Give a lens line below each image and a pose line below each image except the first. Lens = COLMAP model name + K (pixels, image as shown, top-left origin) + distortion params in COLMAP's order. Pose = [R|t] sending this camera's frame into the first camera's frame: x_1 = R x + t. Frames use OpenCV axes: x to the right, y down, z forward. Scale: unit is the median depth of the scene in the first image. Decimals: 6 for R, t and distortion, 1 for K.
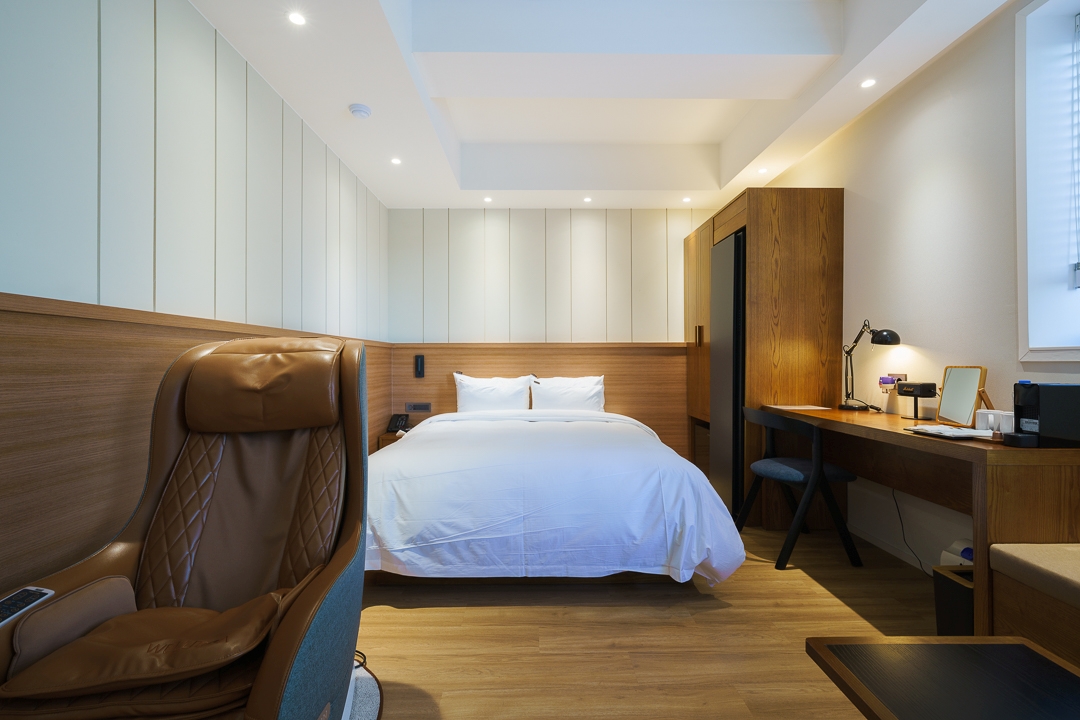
lens RADIAL K [[488.1, 0, 532.0], [0, 488.1, 356.5], [0, 0, 1]] dist [-0.002584, 0.000522]
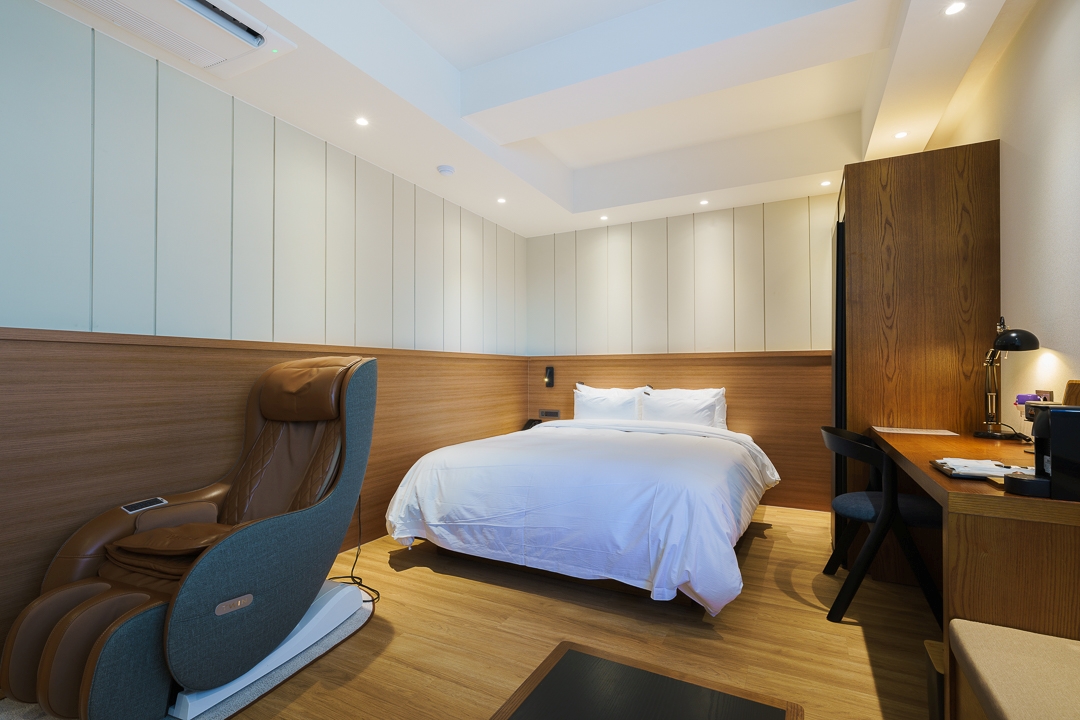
lens RADIAL K [[488.1, 0, 545.5], [0, 488.1, 364.5], [0, 0, 1]] dist [-0.002584, 0.000522]
pose [[0.884027, -0.007513, -0.467375, 0.456573], [0.005468, 0.999969, -0.005733, -0.002648], [0.467404, 0.002513, 0.884040, 0.026337]]
